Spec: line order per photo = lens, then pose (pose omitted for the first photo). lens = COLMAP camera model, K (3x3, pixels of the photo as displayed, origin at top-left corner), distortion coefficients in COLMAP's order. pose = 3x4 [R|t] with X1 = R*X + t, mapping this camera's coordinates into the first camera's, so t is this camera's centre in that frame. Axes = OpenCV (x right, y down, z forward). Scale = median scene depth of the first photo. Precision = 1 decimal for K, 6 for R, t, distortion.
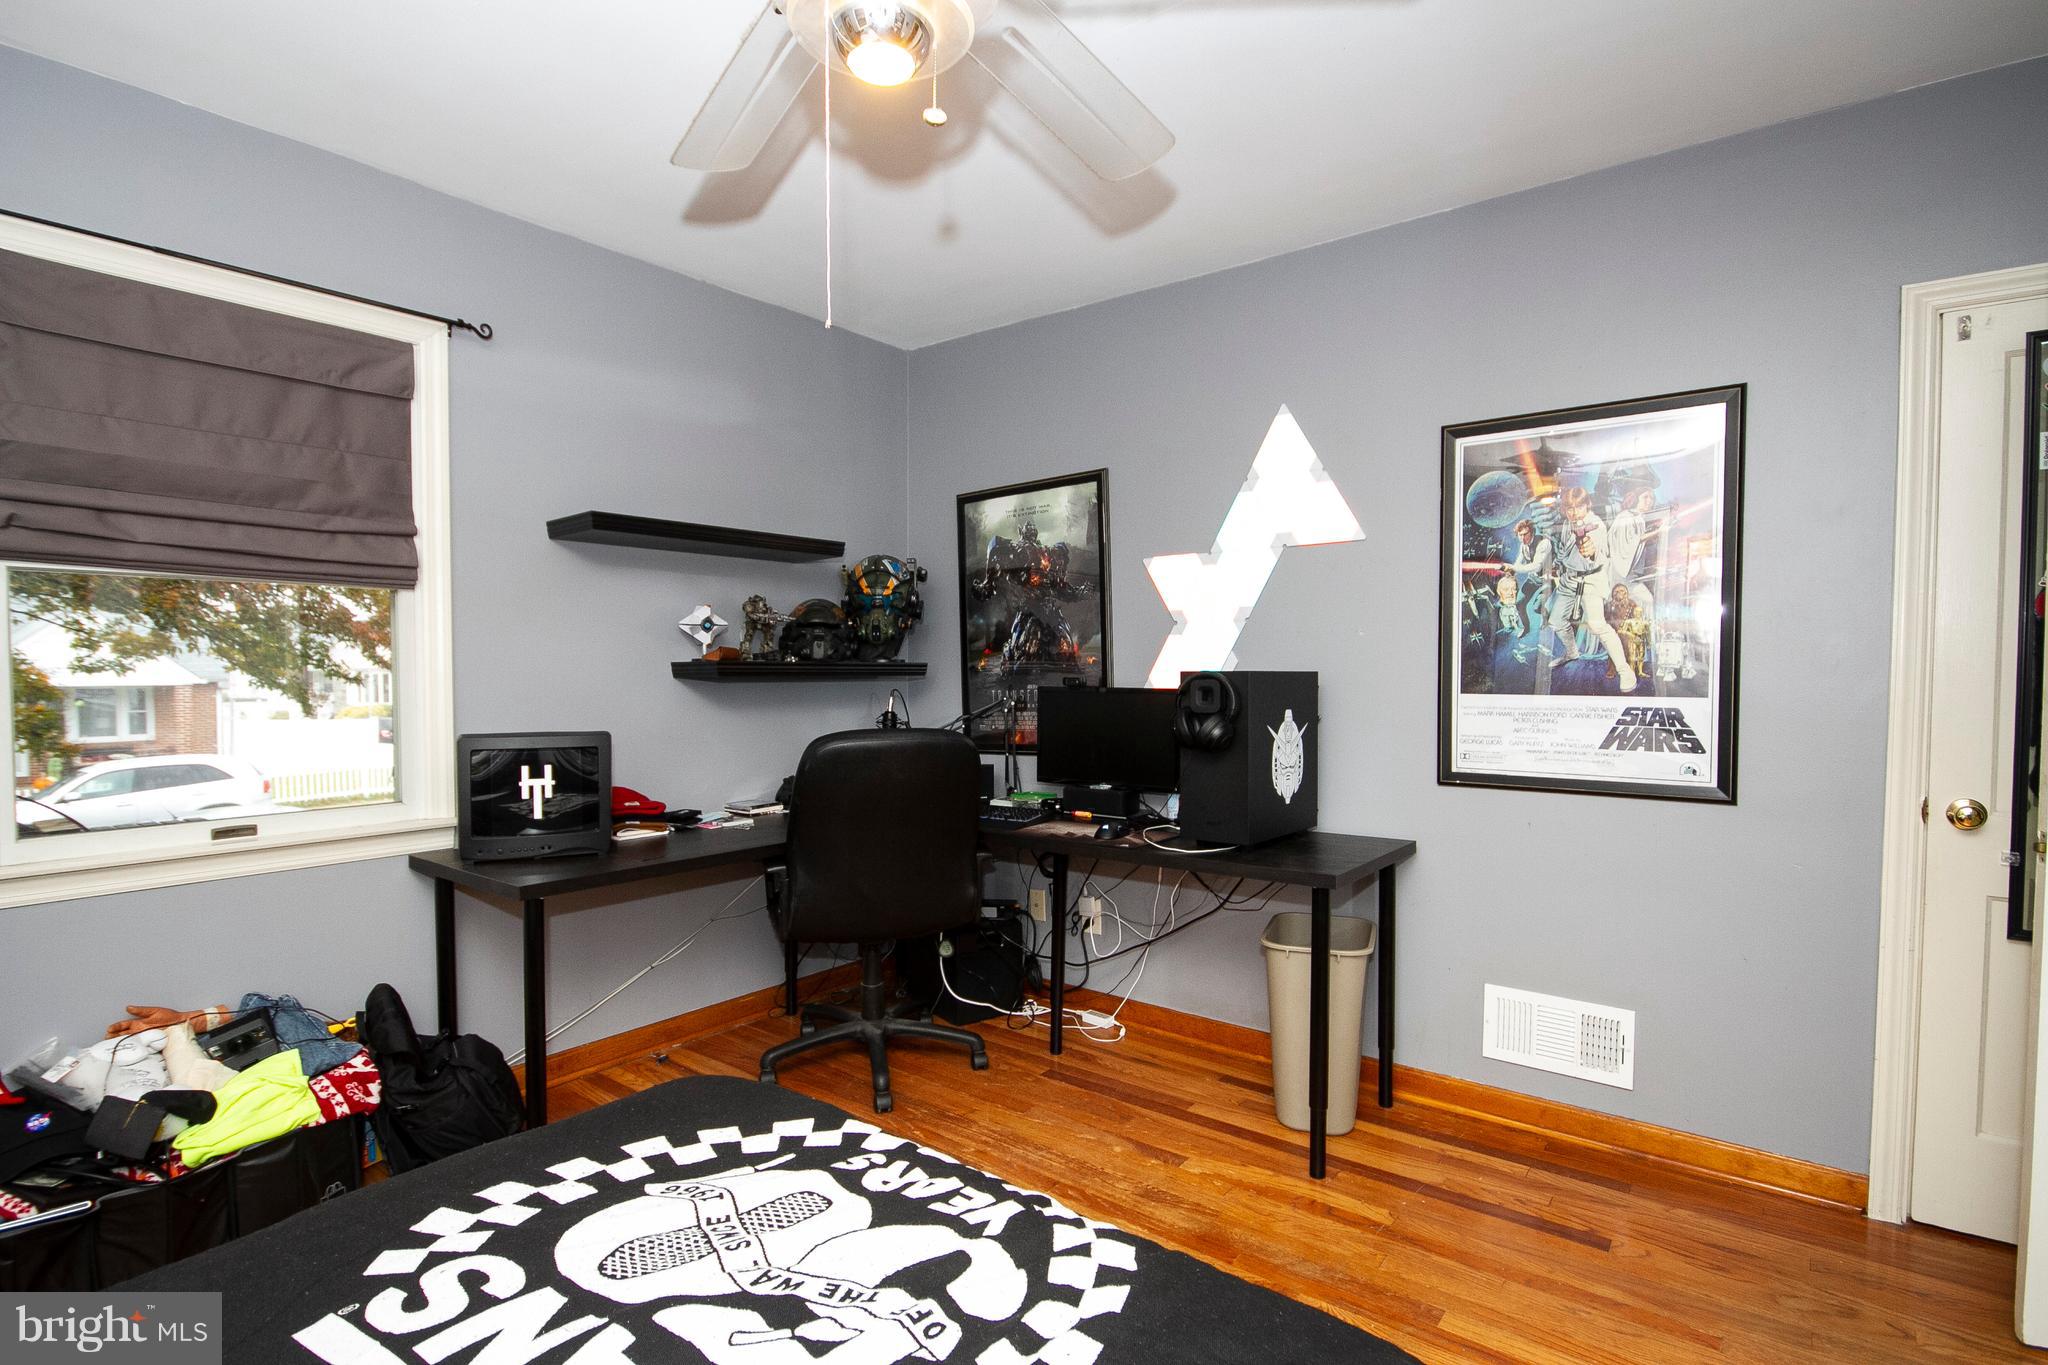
lens RADIAL K [[1014.9, 0, 1022.6], [0, 1014.9, 701.5], [0, 0, 1]] dist [-0.009622, 0.001046]
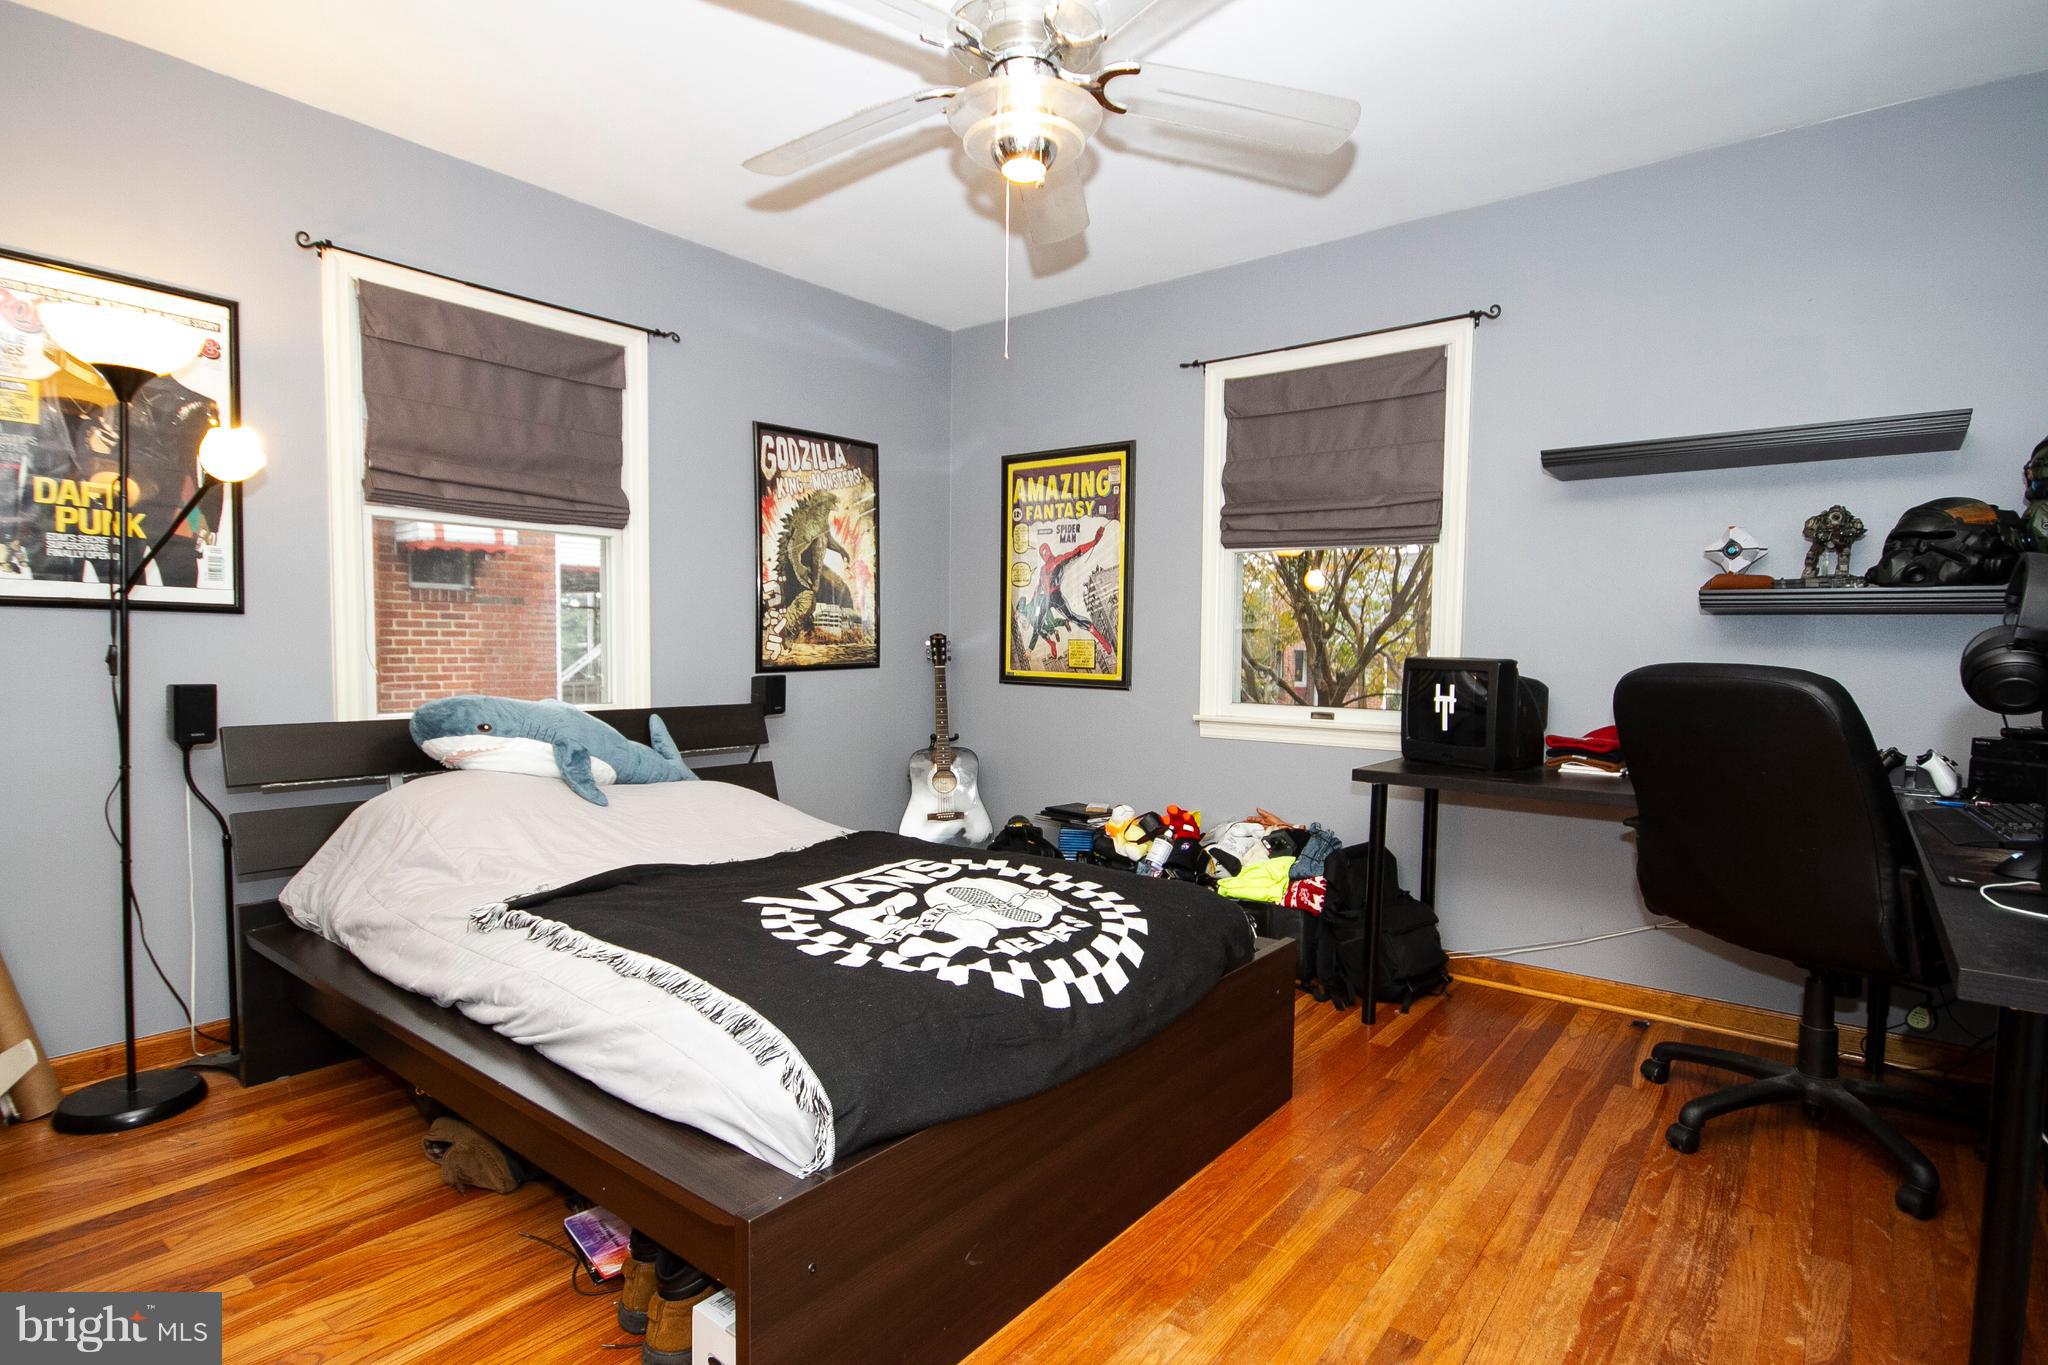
lens RADIAL K [[1020.6, 0, 982.4], [0, 1020.6, 685.4], [0, 0, 1]] dist [-0.005267, -0.000251]
pose [[-0.022466, 0.049771, -0.998508, 1.184371], [-0.046635, 0.997621, 0.050776, 0.049251], [0.998659, 0.047706, -0.020092, 0.819937]]
